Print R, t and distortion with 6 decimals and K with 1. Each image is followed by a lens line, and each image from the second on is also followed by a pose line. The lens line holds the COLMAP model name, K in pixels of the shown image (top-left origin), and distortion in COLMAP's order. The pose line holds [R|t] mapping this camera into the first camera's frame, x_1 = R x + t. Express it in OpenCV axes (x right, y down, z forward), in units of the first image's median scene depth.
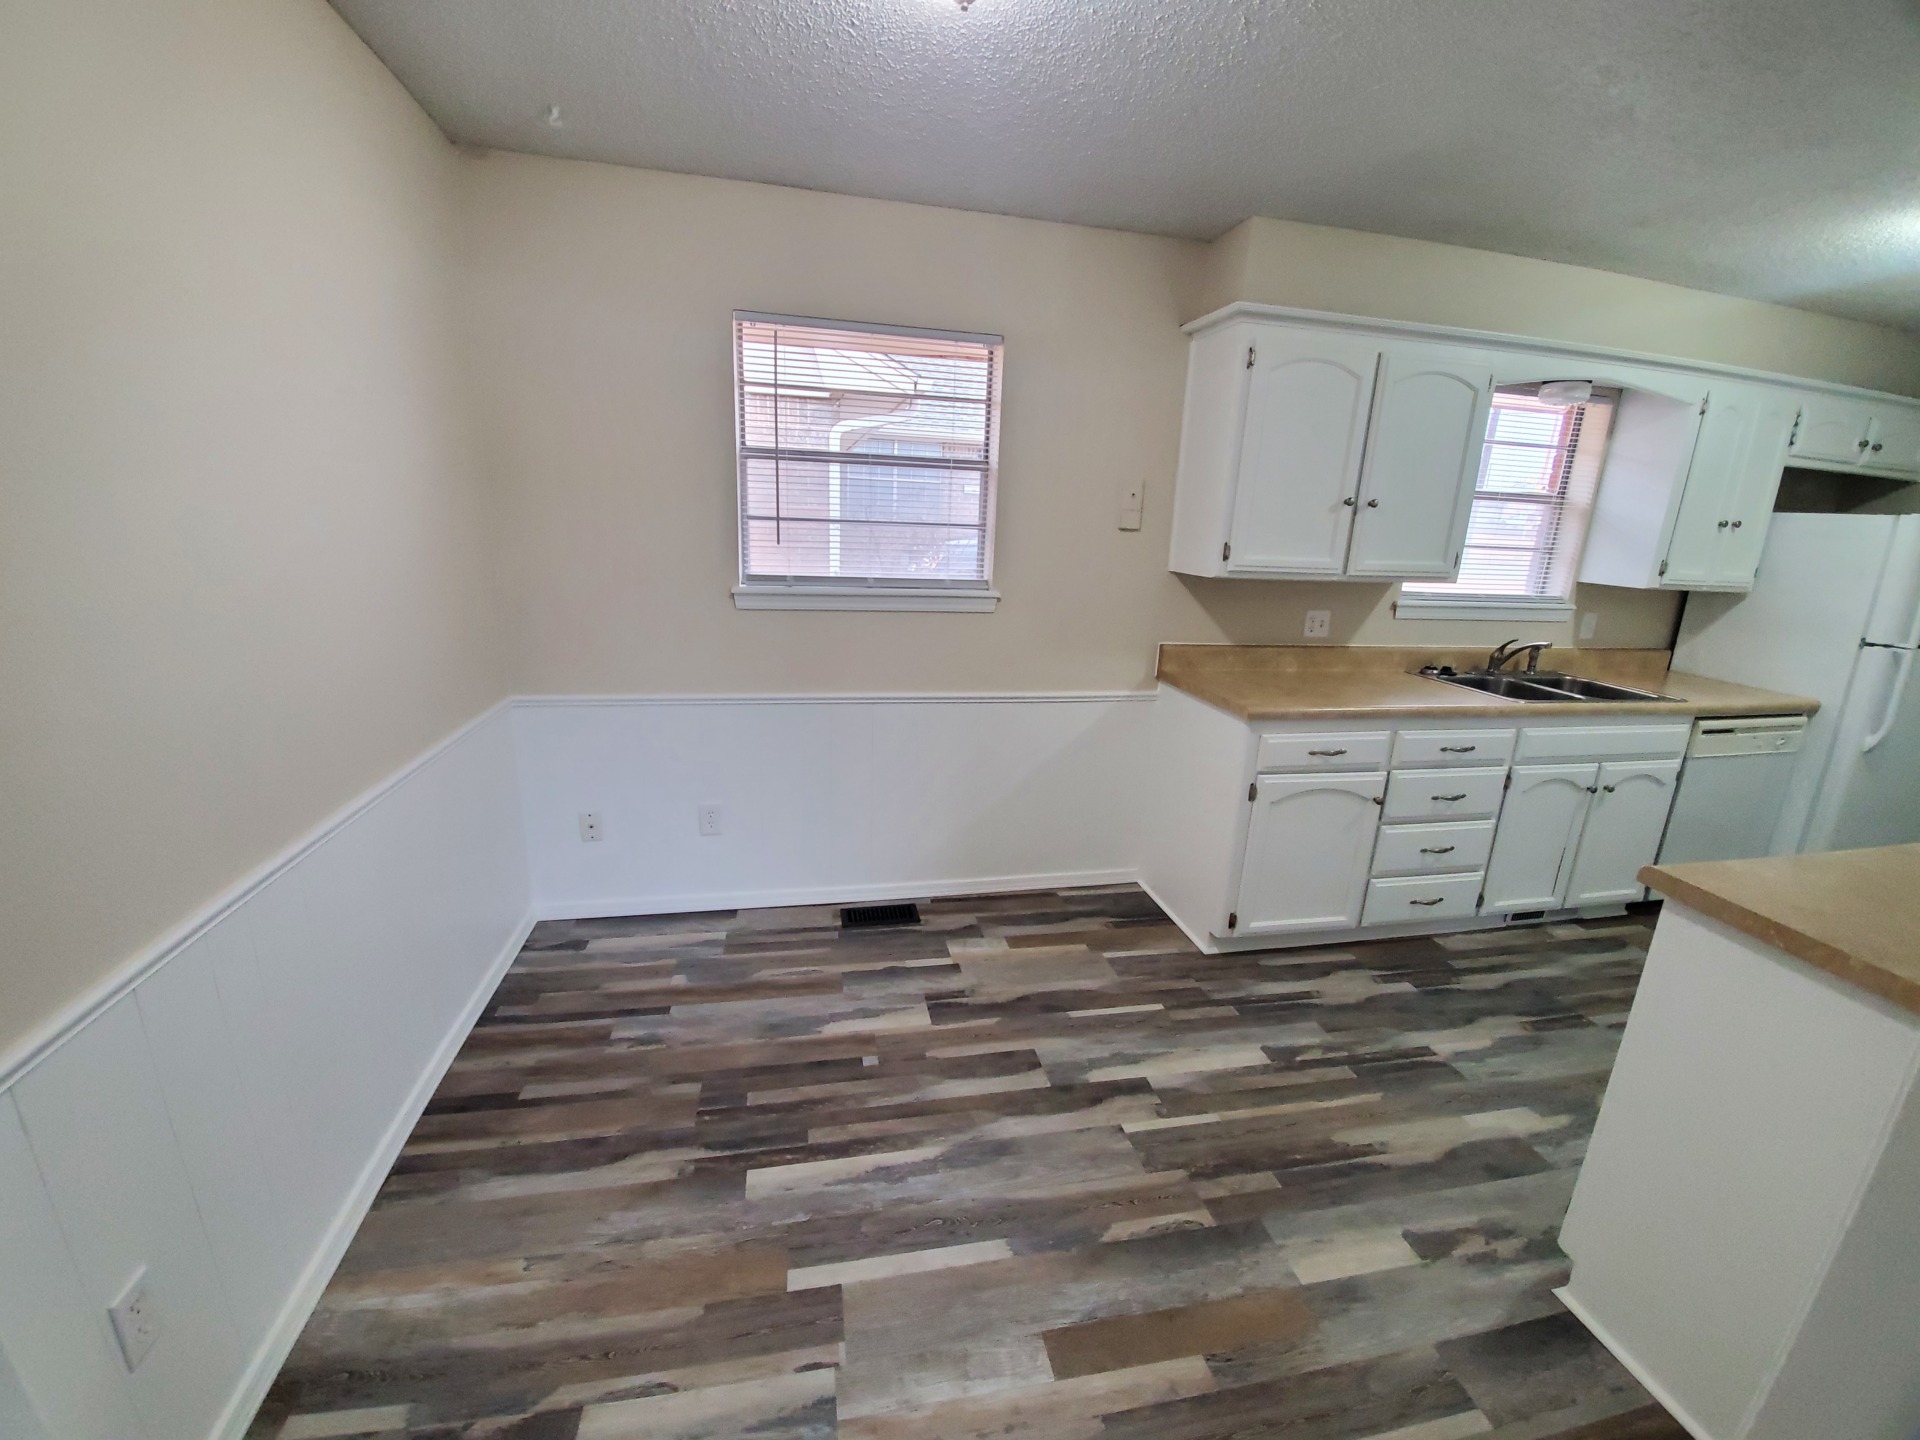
lens RADIAL K [[773.6, 0, 928.5], [0, 773.6, 711.1], [0, 0, 1]] dist [-0.000599, -0.014278]
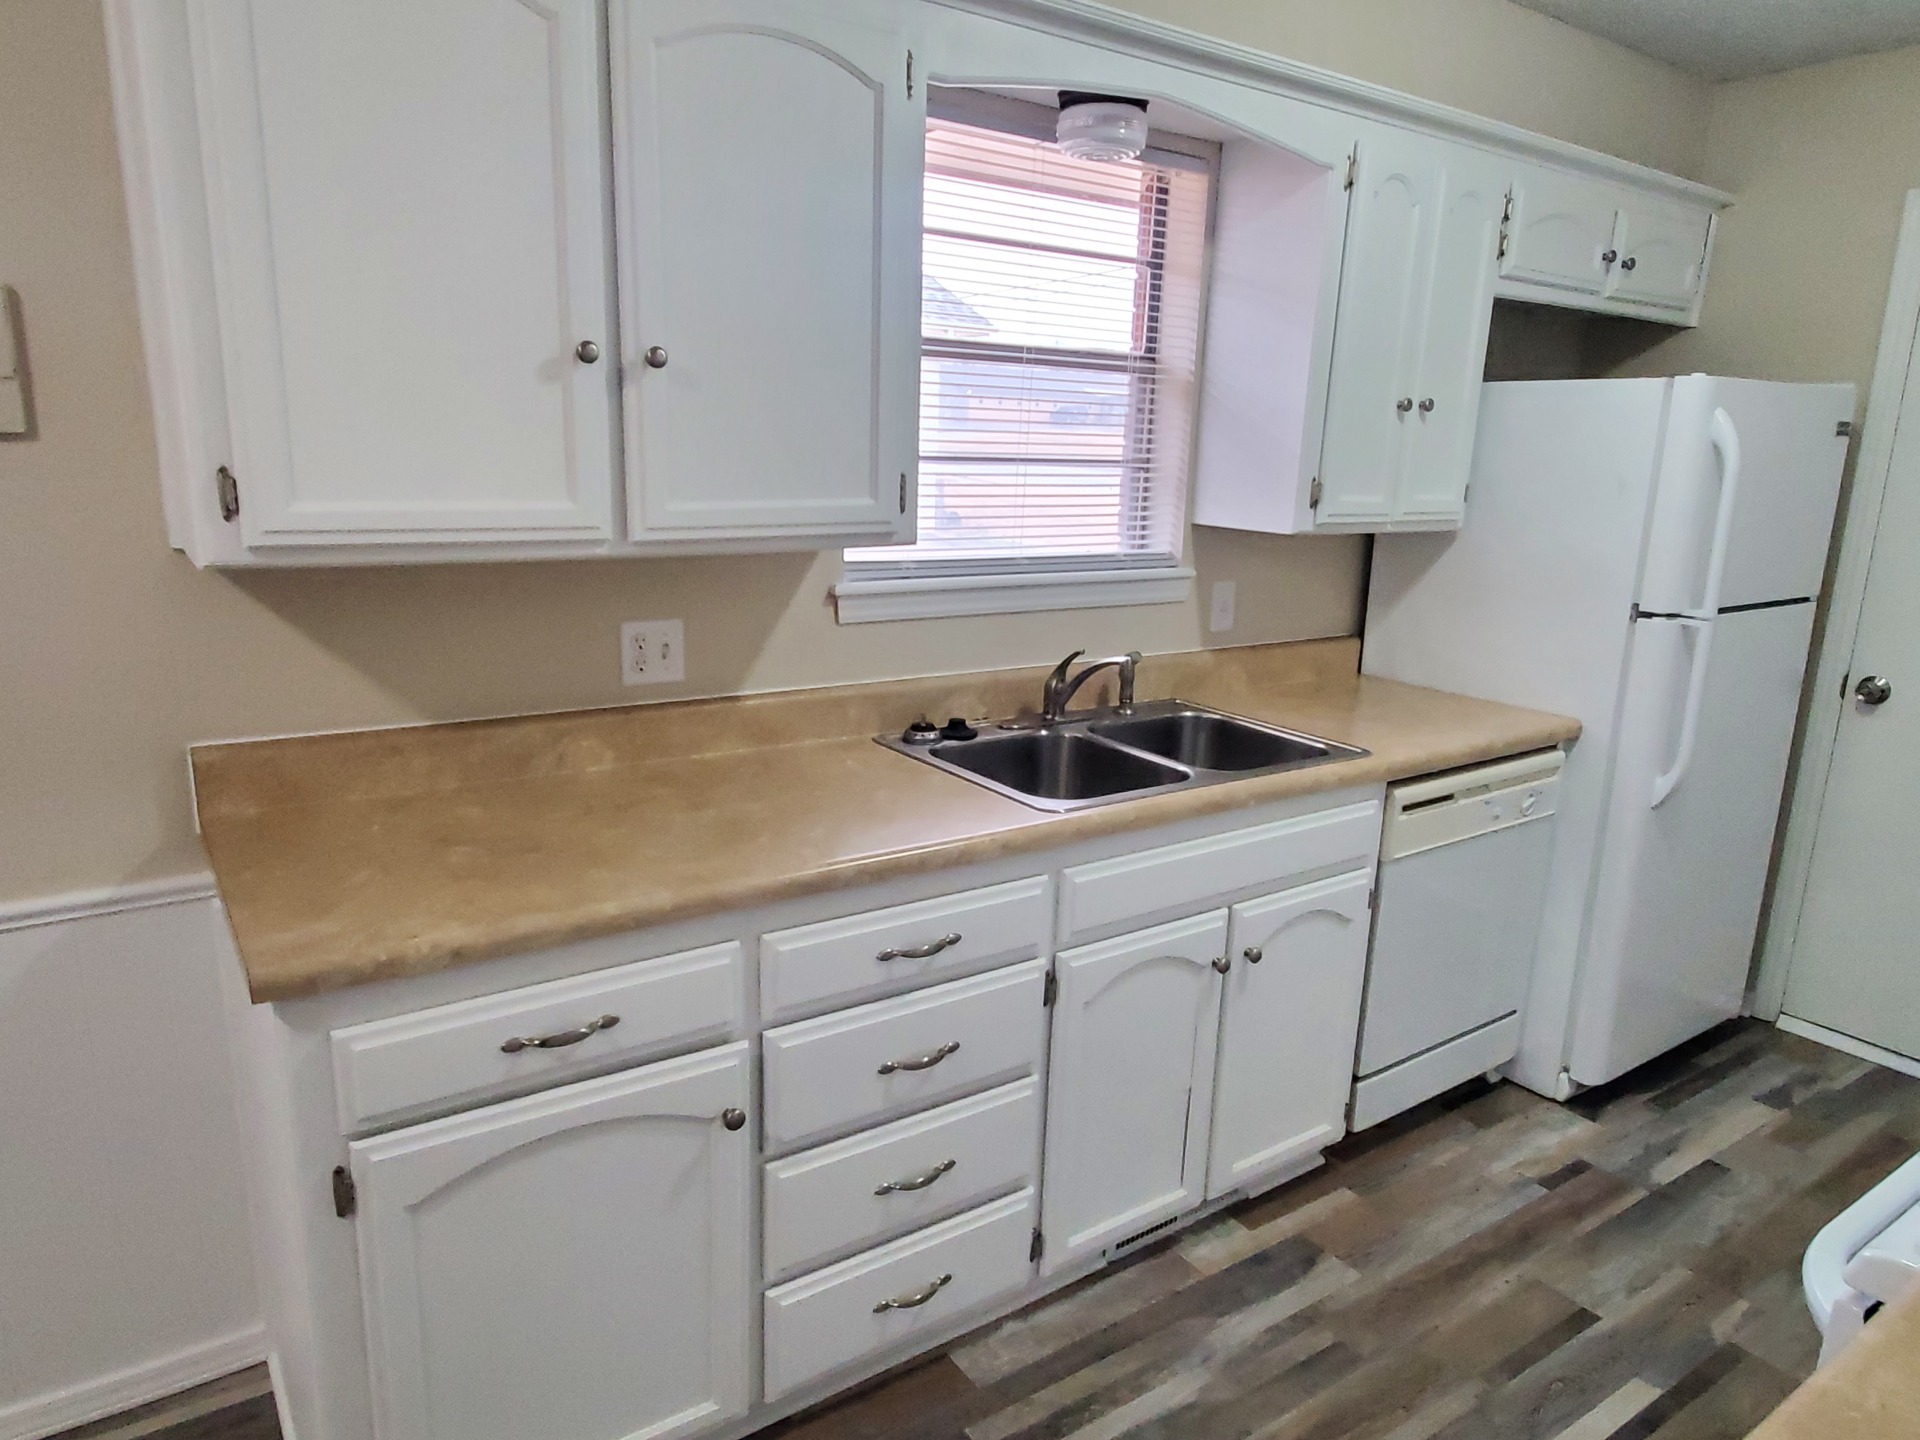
lens RADIAL K [[1238.4, 0, 960.0], [0, 1238.4, 720.0], [0, 0, 1]] dist [-0.004744, -0.001365]
pose [[0.917644, -0.097484, 0.385262, 0.413828], [0.098777, 0.994973, 0.016488, -0.074308], [-0.384933, 0.022925, 0.922660, 0.332372]]
